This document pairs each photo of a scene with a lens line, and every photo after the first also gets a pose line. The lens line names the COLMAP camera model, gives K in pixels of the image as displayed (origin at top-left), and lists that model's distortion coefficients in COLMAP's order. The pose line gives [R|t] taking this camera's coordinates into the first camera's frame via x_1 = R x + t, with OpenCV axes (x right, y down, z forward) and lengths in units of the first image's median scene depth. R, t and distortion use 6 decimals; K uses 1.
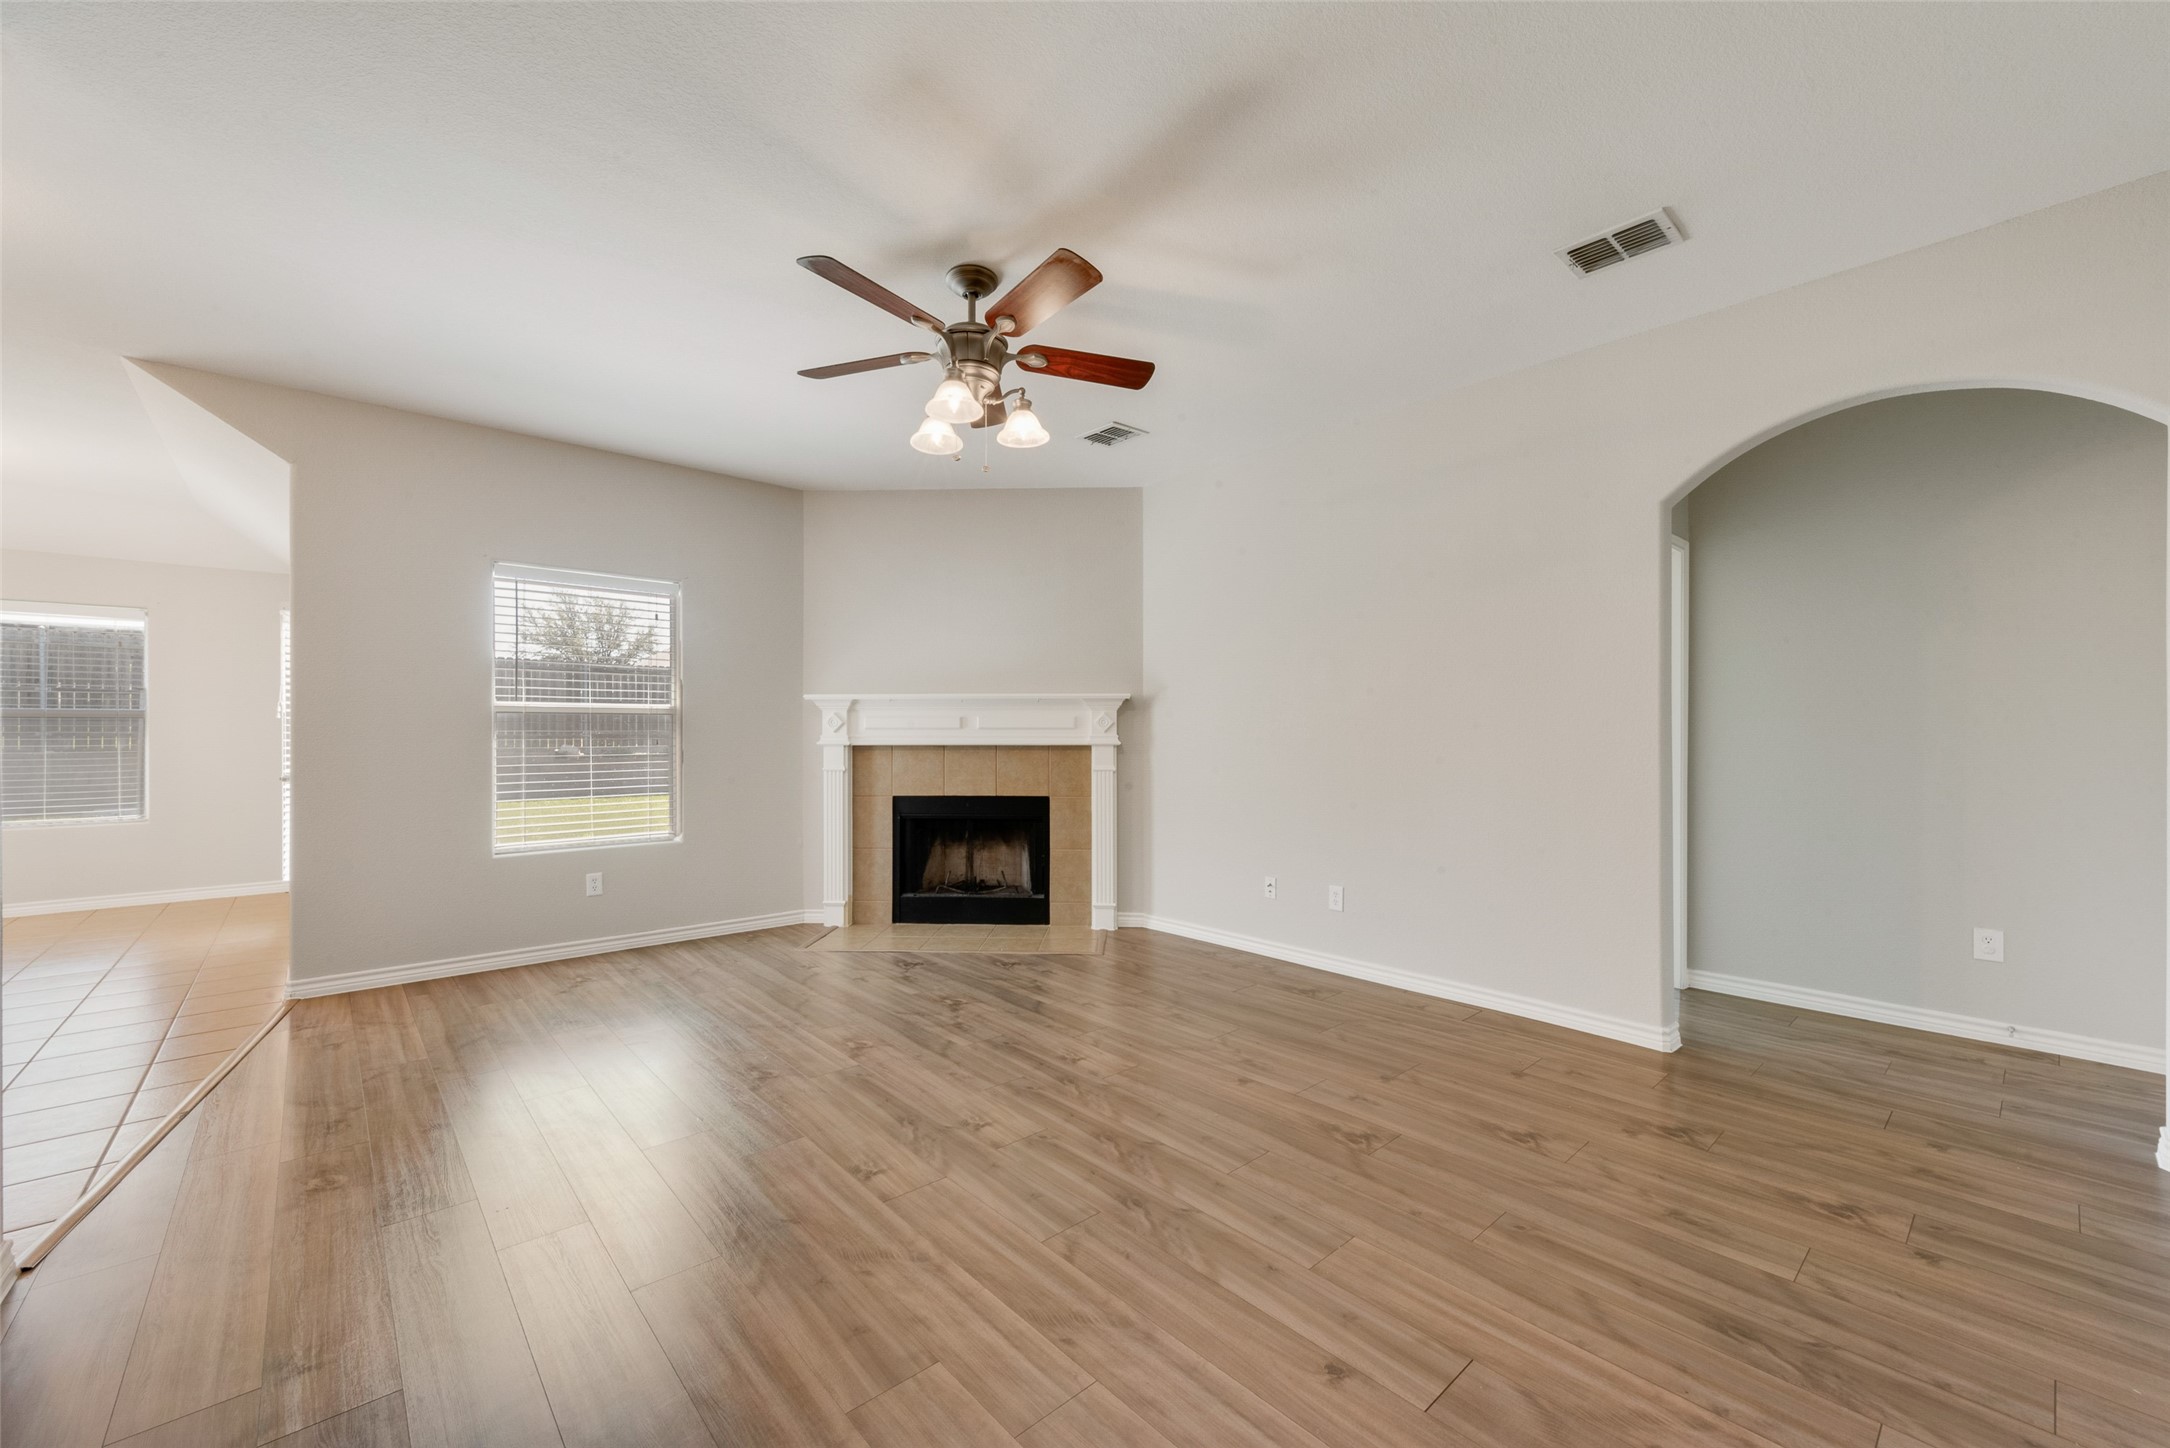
lens RADIAL K [[852.9, 0, 1094.0], [0, 852.9, 752.0], [0, 0, 1]] dist [0.002140, 0.000071]
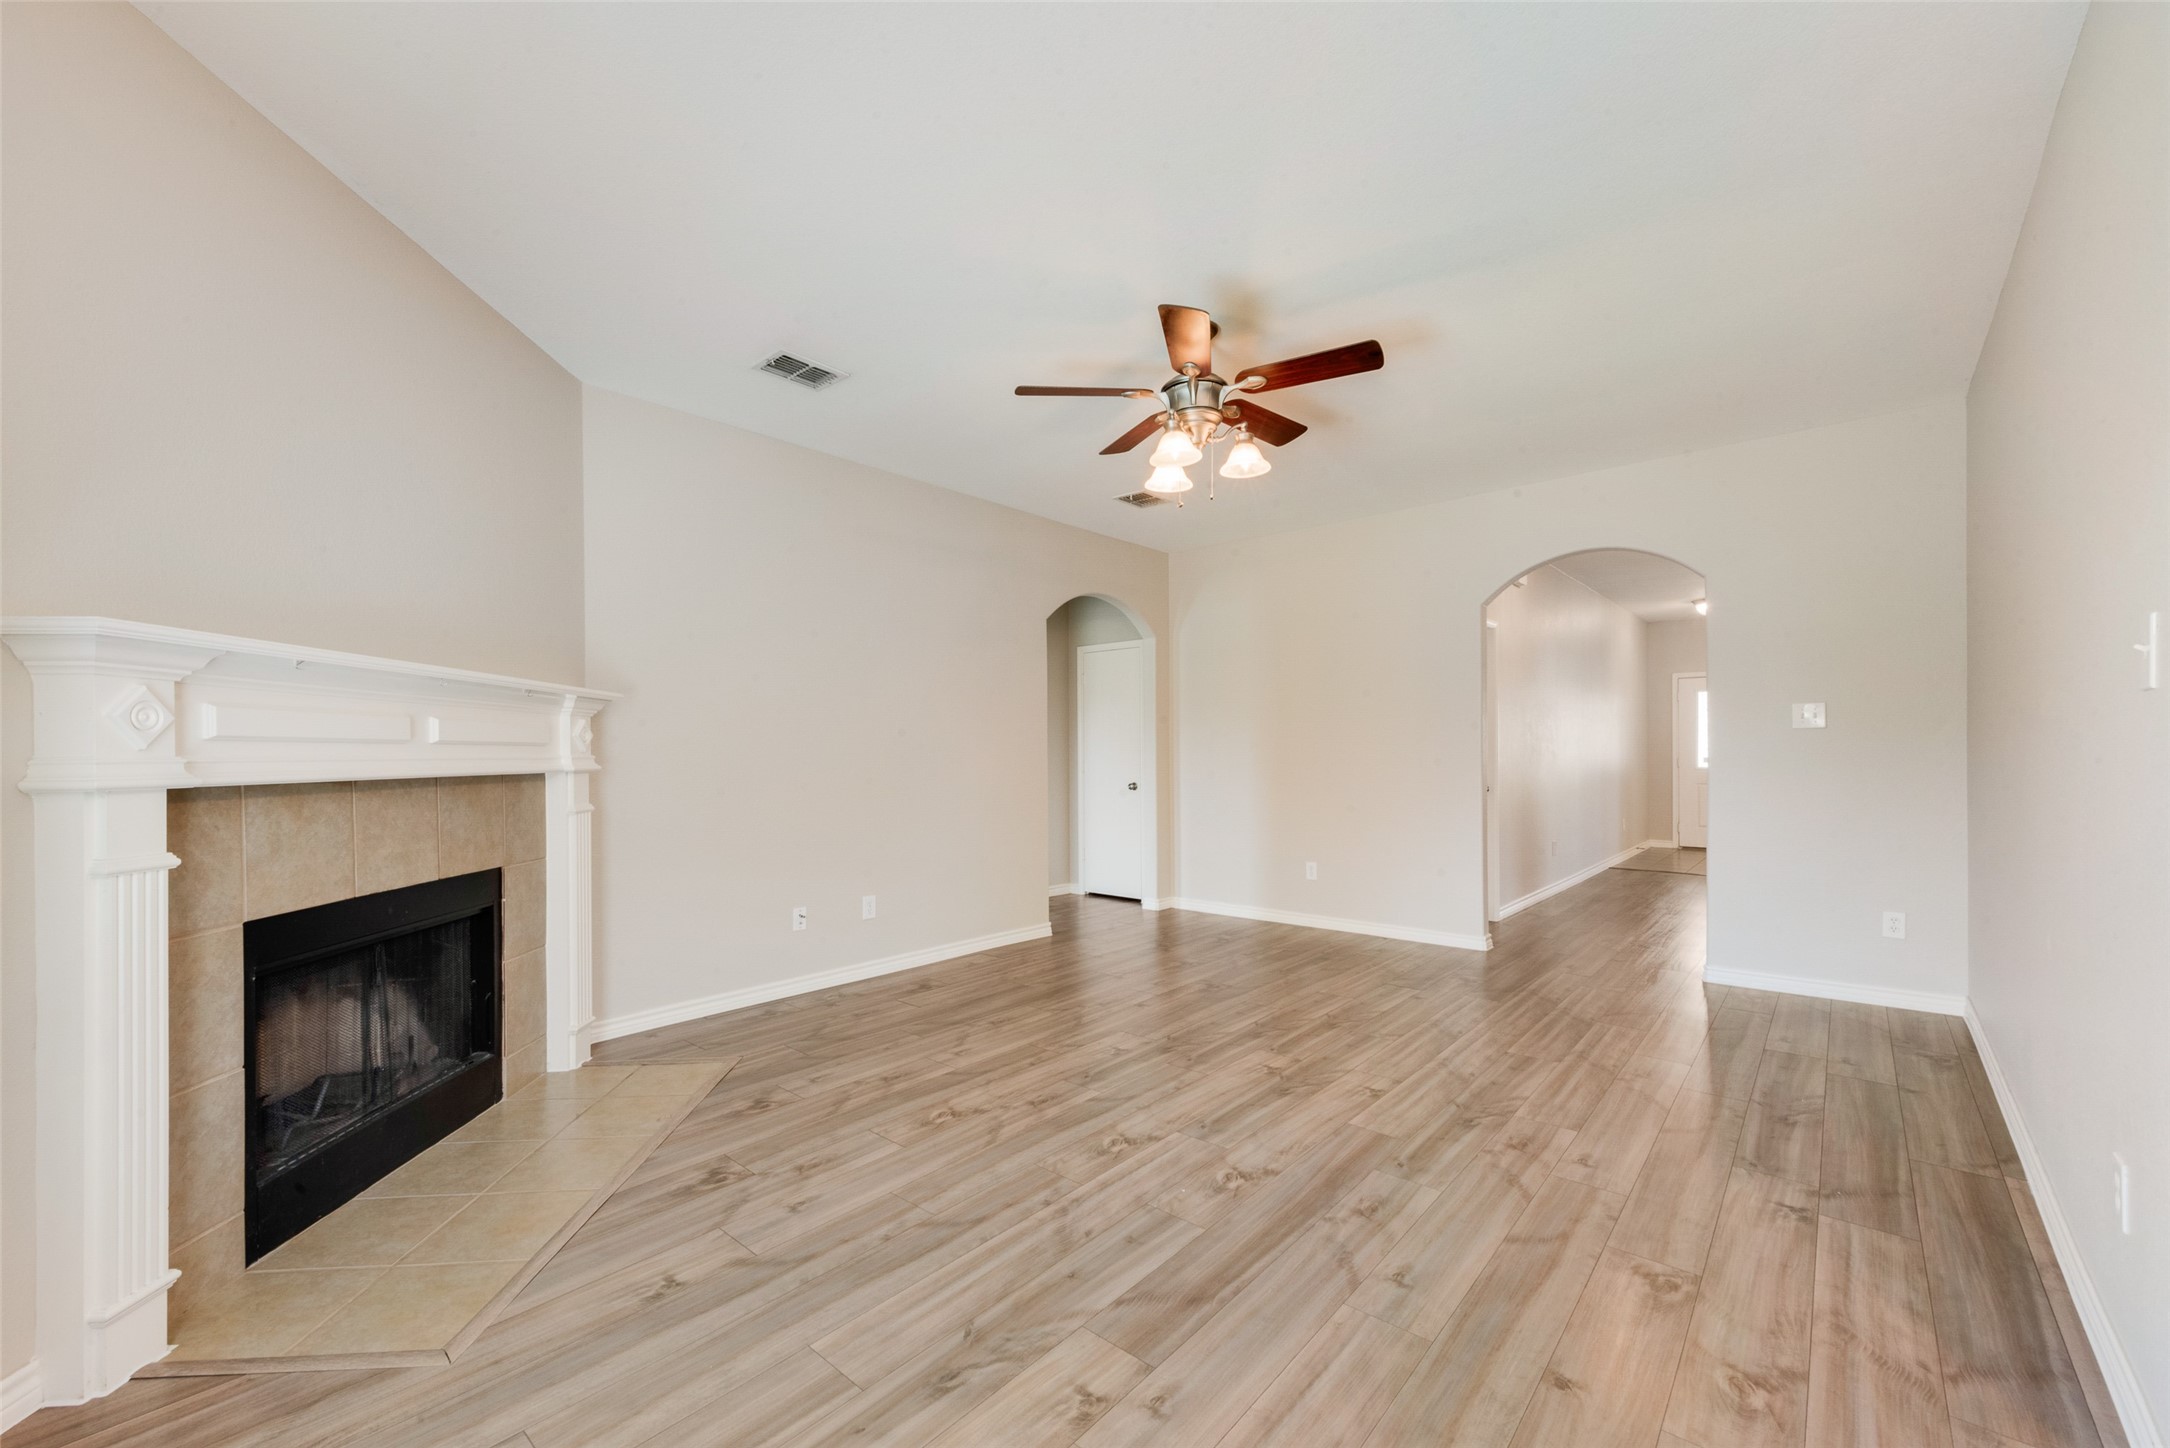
lens RADIAL K [[852.9, 0, 1094.0], [0, 852.9, 752.0], [0, 0, 1]] dist [0.002140, 0.000071]
pose [[-0.117277, 0.002194, 0.993097, -0.936697], [0.026653, 0.999644, 0.000939, -0.018543], [-0.992742, 0.026579, -0.117293, 0.977482]]
